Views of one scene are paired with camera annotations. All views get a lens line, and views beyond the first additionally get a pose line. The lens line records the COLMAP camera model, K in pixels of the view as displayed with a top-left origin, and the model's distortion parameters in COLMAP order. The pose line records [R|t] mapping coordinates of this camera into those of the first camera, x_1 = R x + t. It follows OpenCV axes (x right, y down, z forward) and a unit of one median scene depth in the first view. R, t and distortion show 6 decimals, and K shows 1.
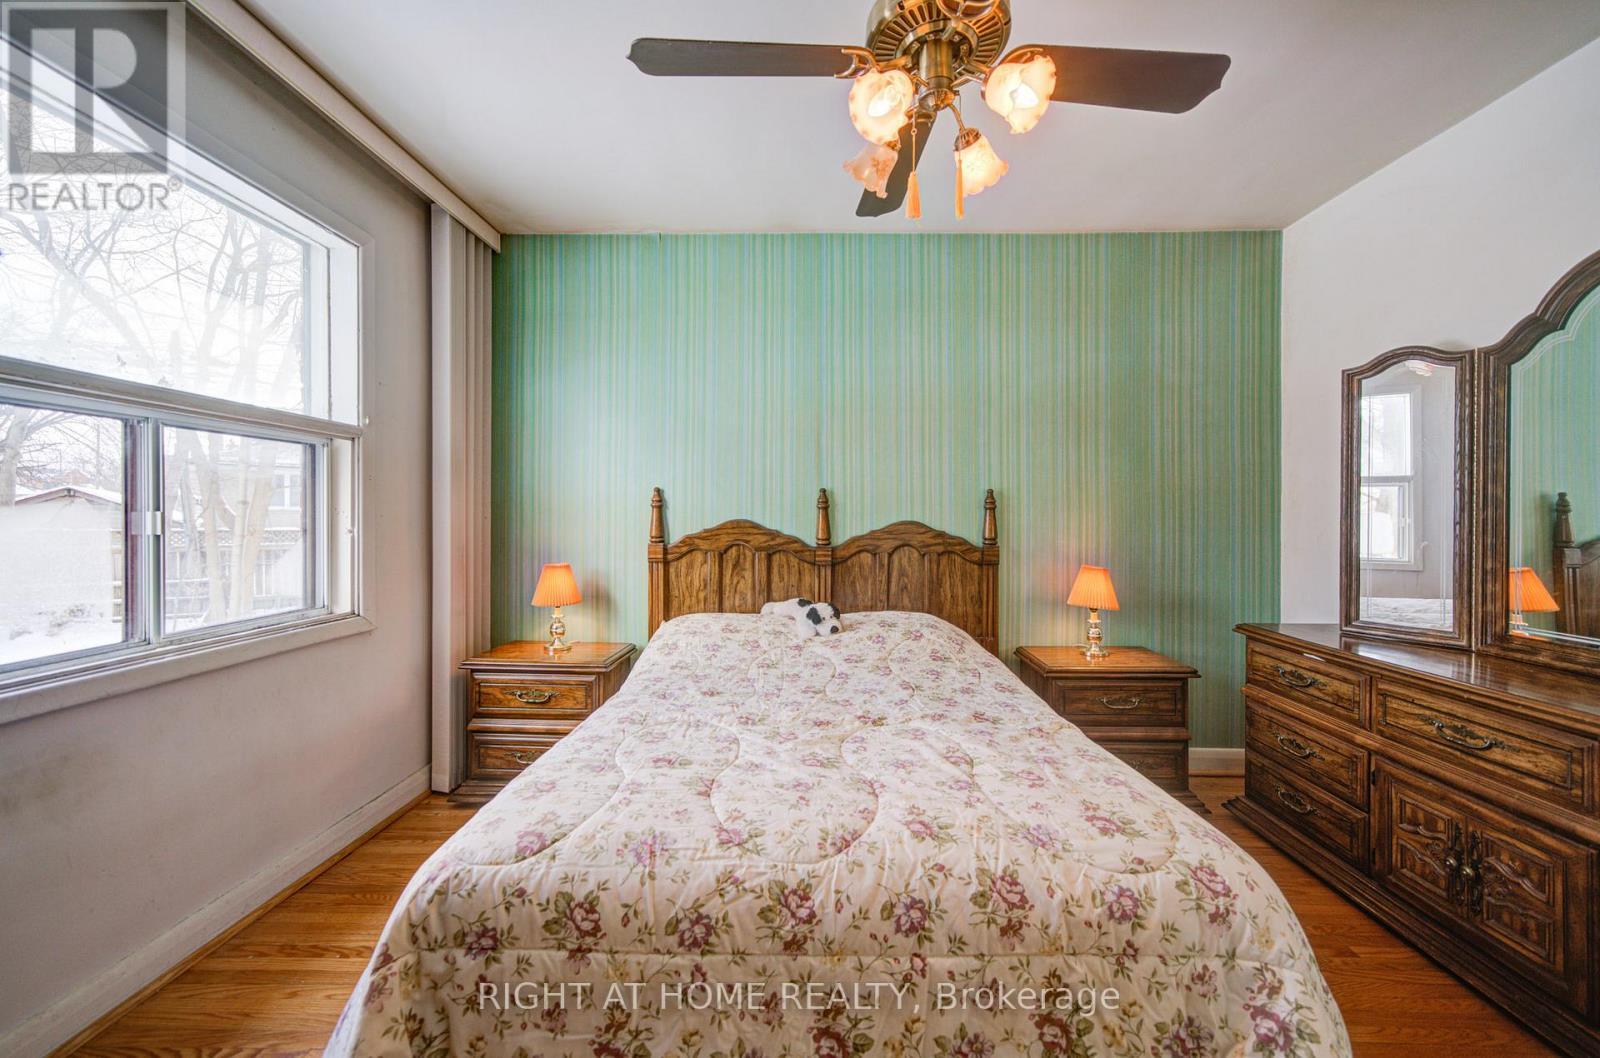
lens RADIAL K [[618.5, 0, 795.5], [0, 618.5, 515.0], [0, 0, 1]] dist [0.000482, 0.002772]
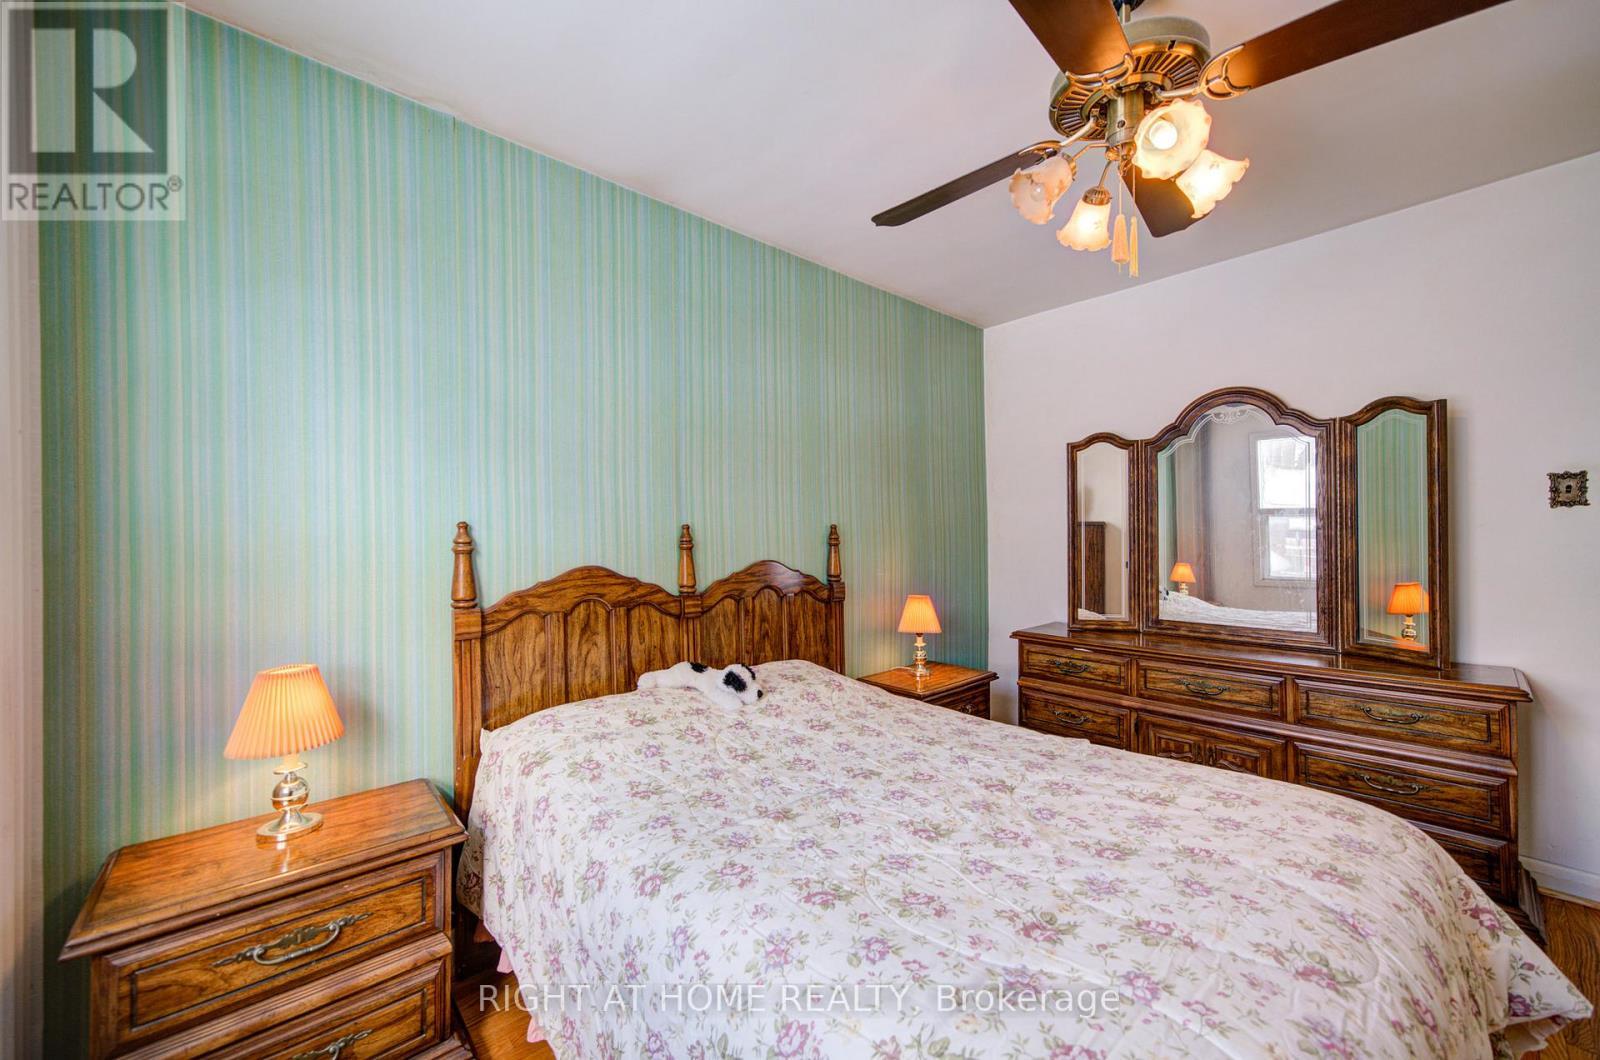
lens RADIAL K [[616.8, 0, 799.0], [0, 616.8, 536.7], [0, 0, 1]] dist [-0.001045, 0.002784]
pose [[0.727101, -0.010831, 0.686445, -0.411578], [0.014653, 0.999893, 0.000256, -0.023768], [-0.686374, 0.009872, 0.727182, 0.314218]]
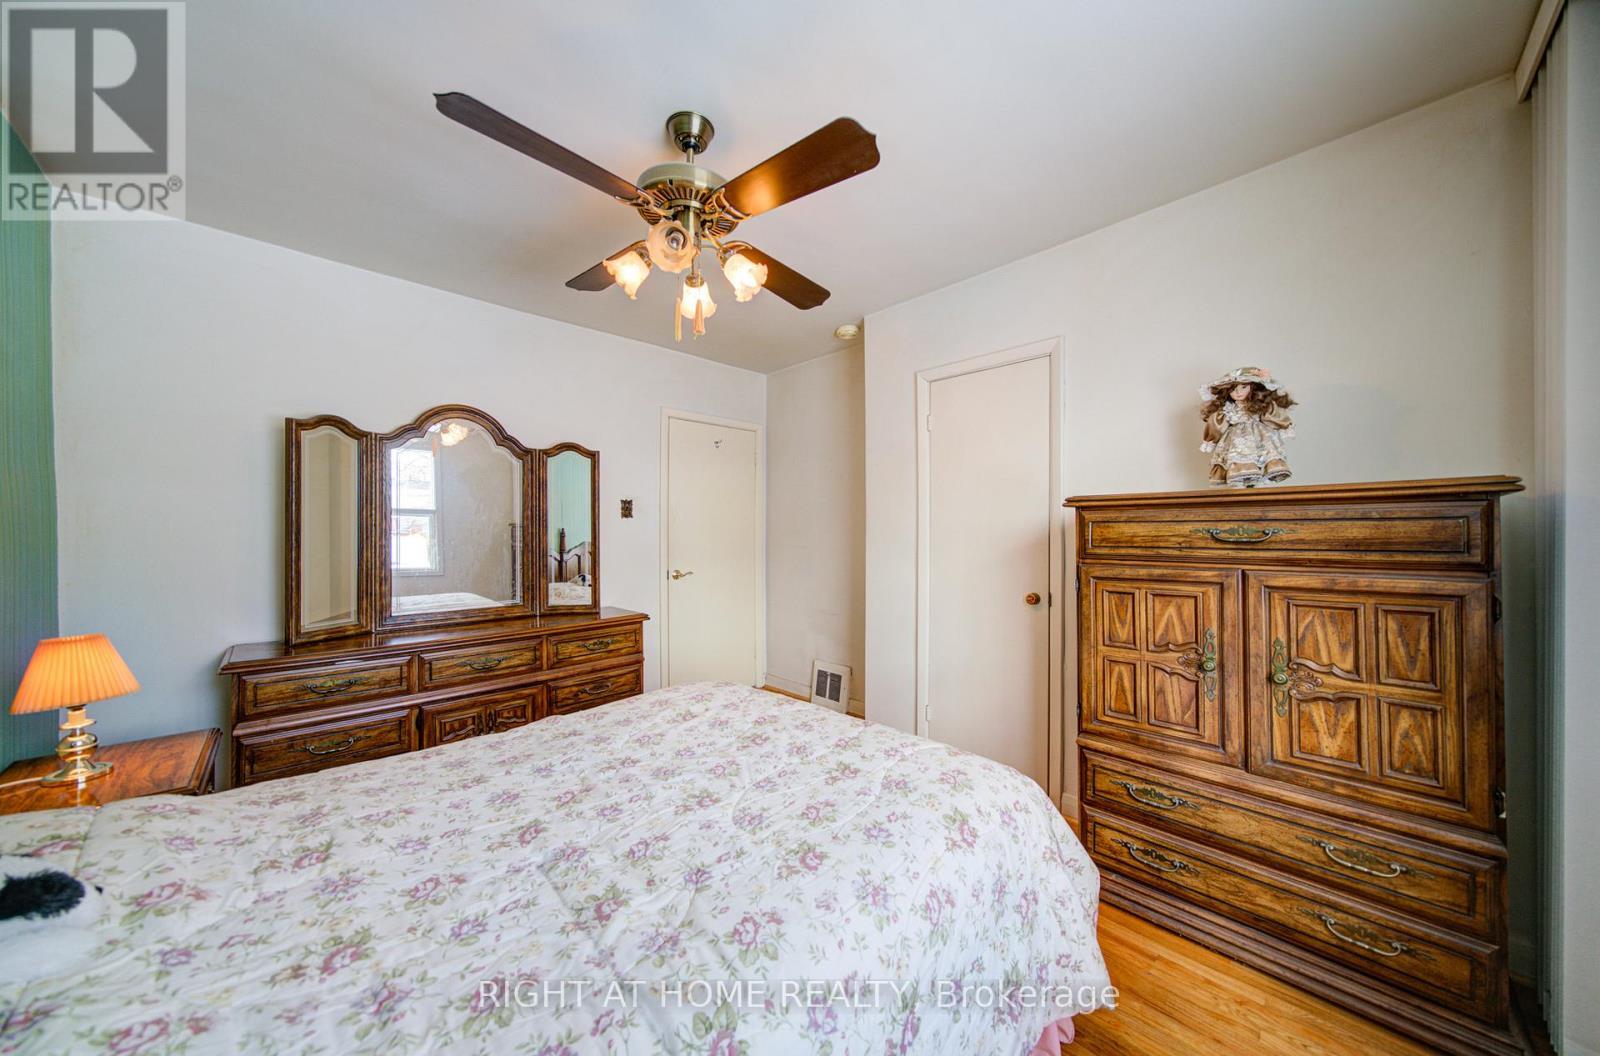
lens RADIAL K [[534.8, 0, 812.4], [0, 534.8, 531.6], [0, 0, 1]] dist [-0.003465, 0.000105]
pose [[-0.721150, -0.004261, 0.692765, -0.390815], [-0.001712, 0.999989, 0.004369, -0.021726], [-0.692776, 0.001964, -0.721150, 0.817555]]
